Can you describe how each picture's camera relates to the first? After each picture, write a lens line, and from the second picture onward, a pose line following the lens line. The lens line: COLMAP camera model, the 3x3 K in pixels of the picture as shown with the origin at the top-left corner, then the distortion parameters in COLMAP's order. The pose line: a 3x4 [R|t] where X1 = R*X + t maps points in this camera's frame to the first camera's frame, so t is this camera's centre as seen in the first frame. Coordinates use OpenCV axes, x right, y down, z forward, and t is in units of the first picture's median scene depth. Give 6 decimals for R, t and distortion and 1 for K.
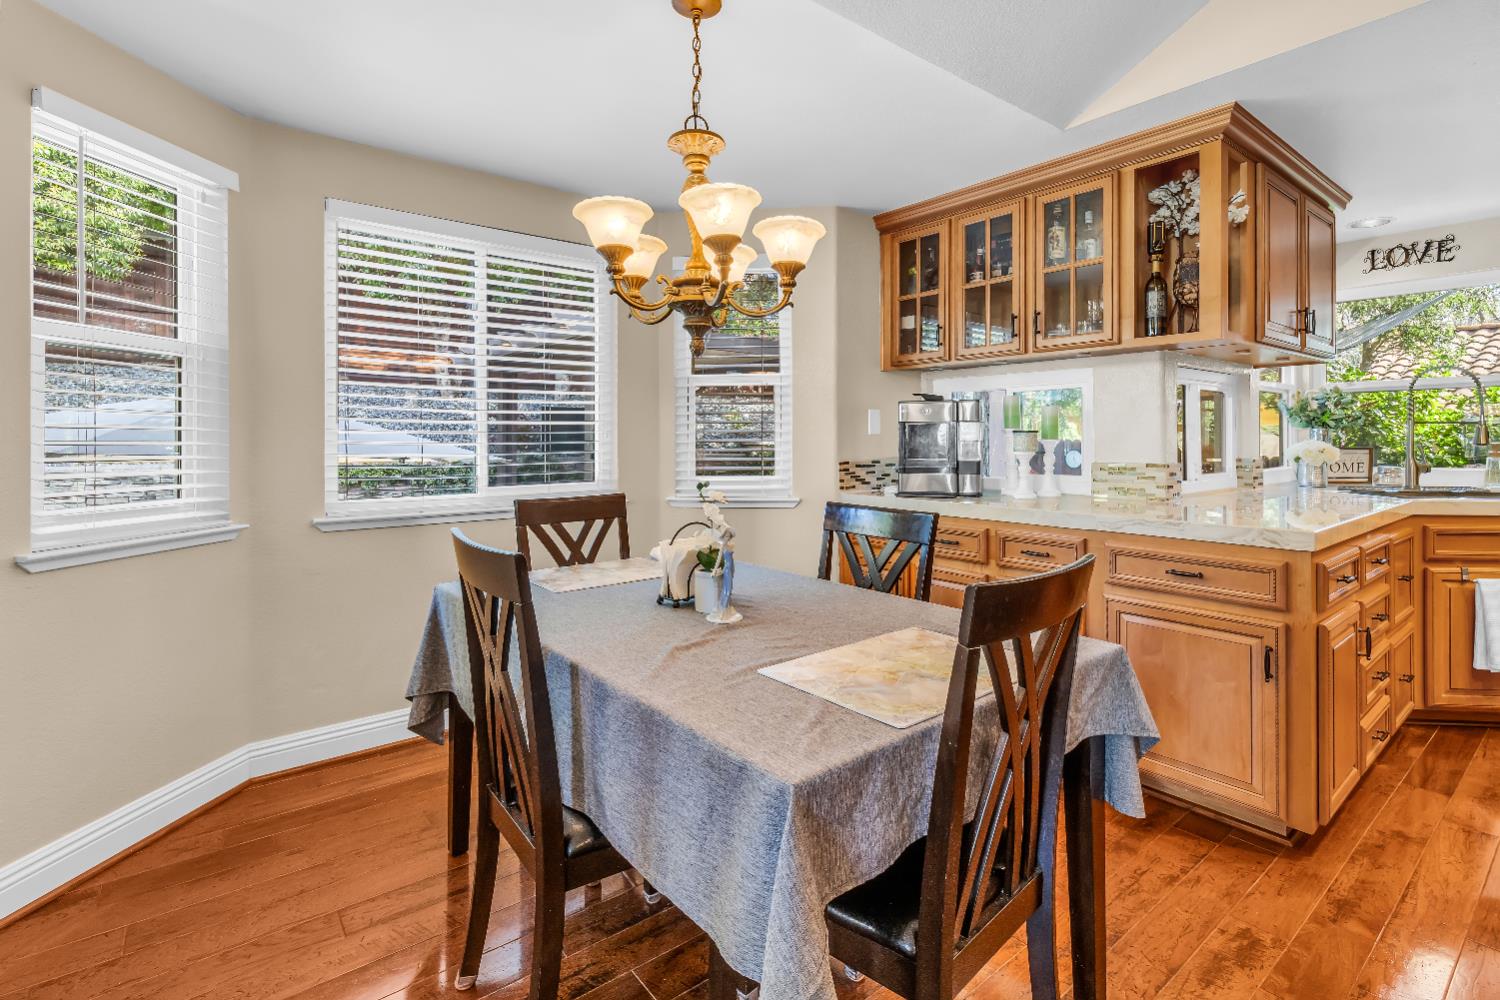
lens RADIAL K [[702.1, 0, 756.5], [0, 702.1, 438.2], [0, 0, 1]] dist [-0.000912, 0.000837]
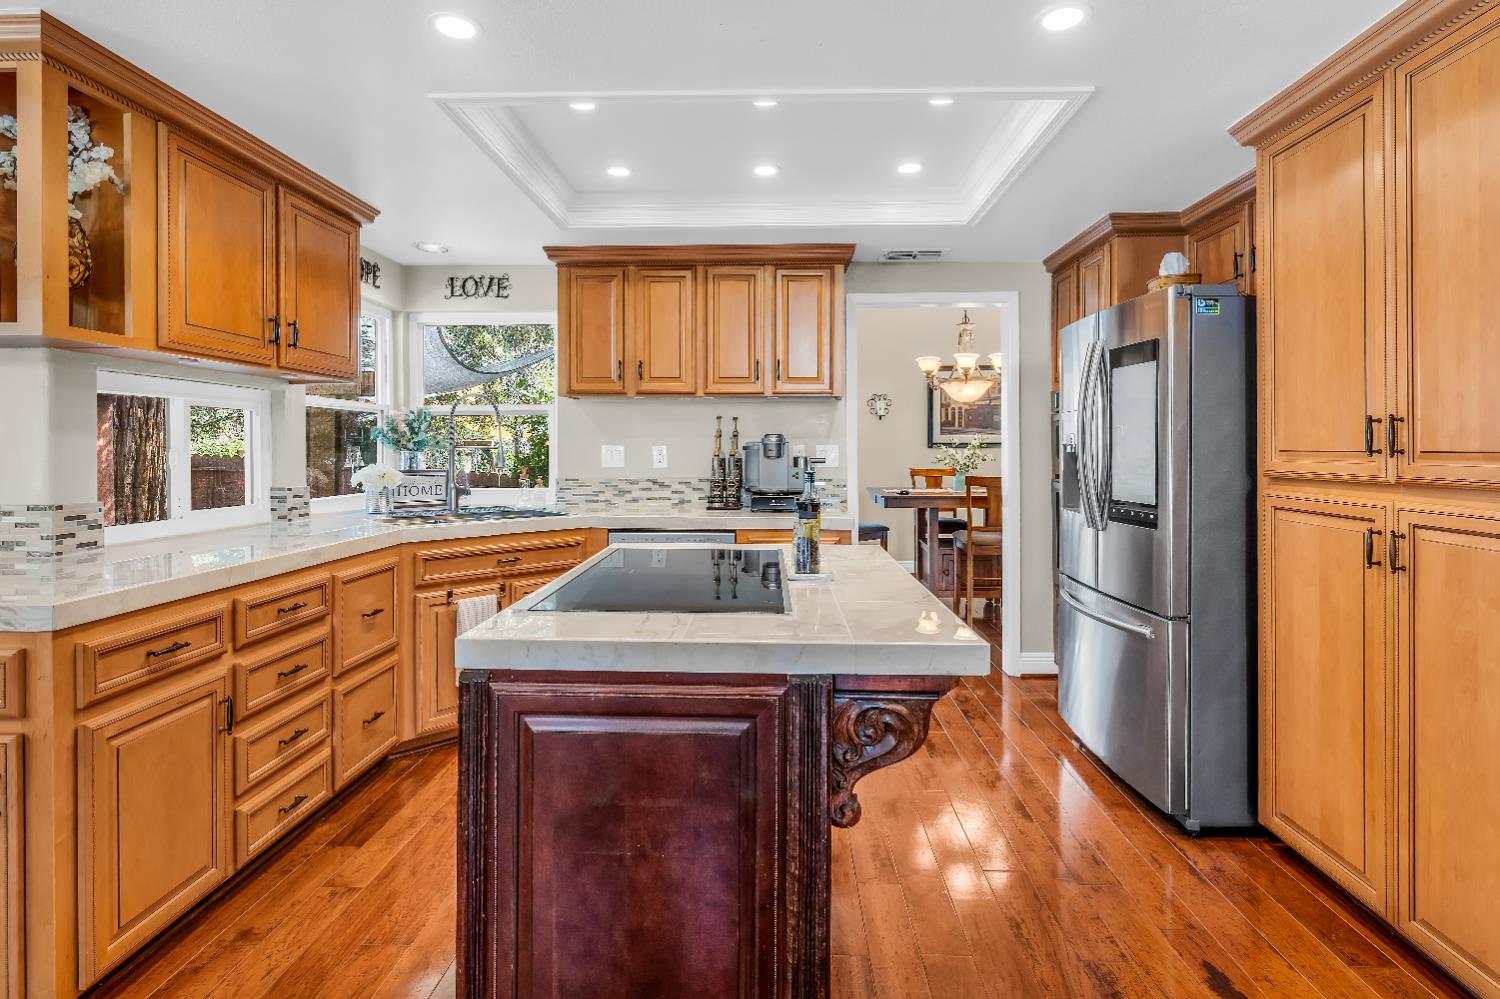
lens RADIAL K [[737.3, 0, 755.5], [0, 737.3, 448.2], [0, 0, 1]] dist [-0.004412, -0.000944]
pose [[0.645391, 0.003331, 0.763845, 0.466223], [0.000615, 0.999988, -0.004881, -0.017843], [-0.763852, 0.003621, 0.645381, -0.041566]]
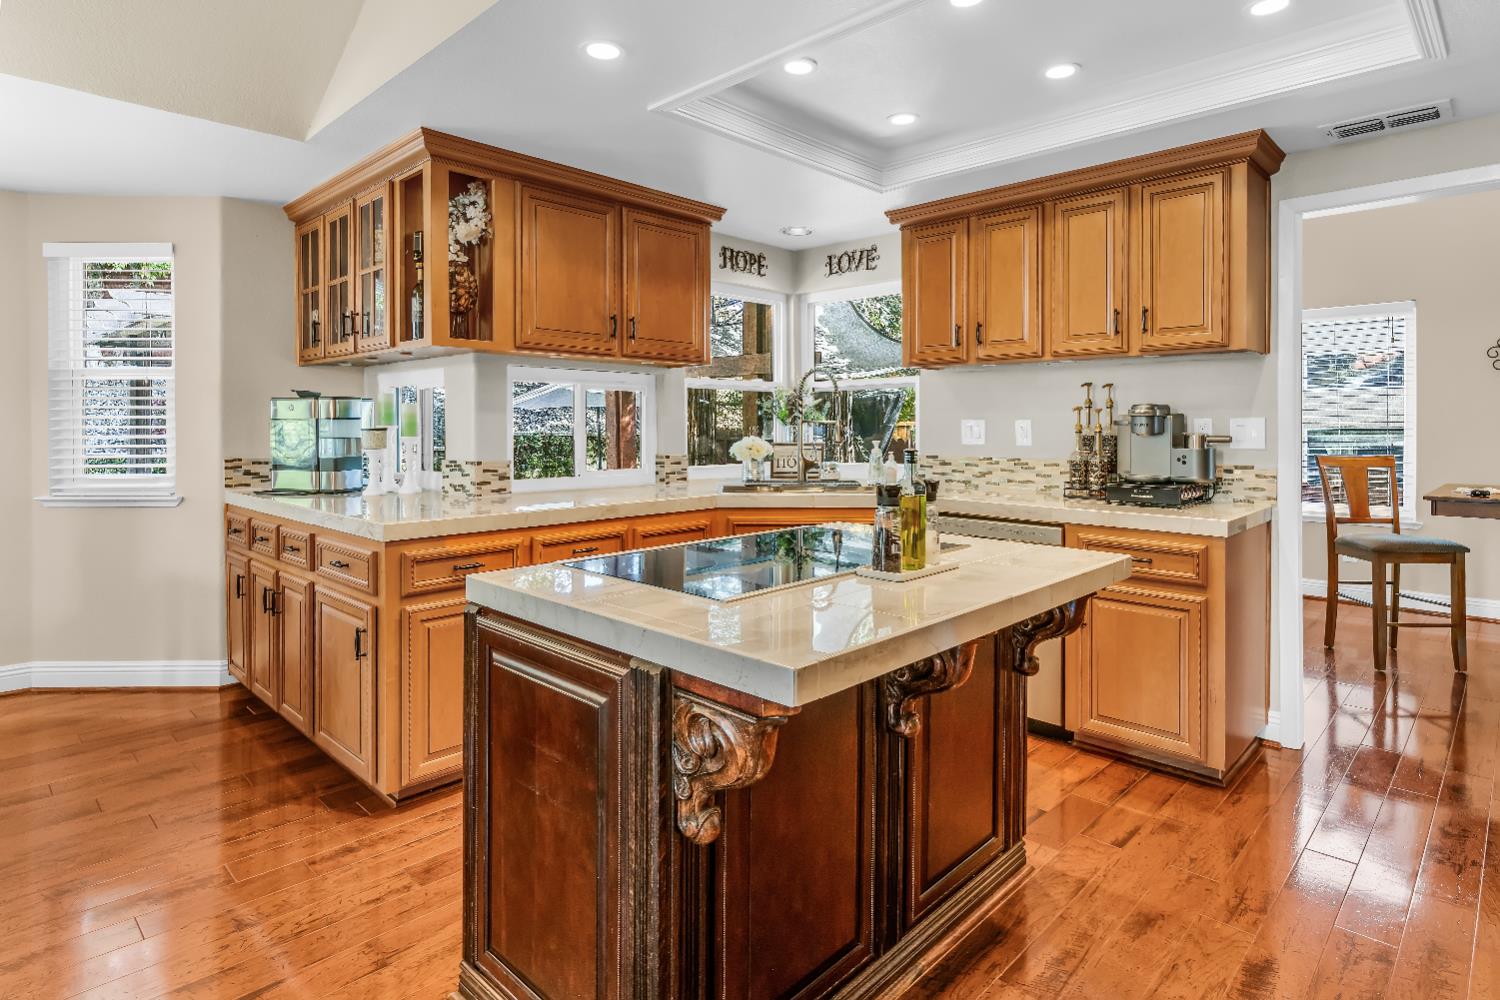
lens RADIAL K [[801.9, 0, 756.6], [0, 801.9, 429.6], [0, 0, 1]] dist [0.000549, -0.000195]
pose [[0.991244, 0.003352, 0.131998, 0.829795], [-0.003839, 0.999987, 0.003431, -0.016260], [-0.131985, -0.003907, 0.991244, -0.236117]]
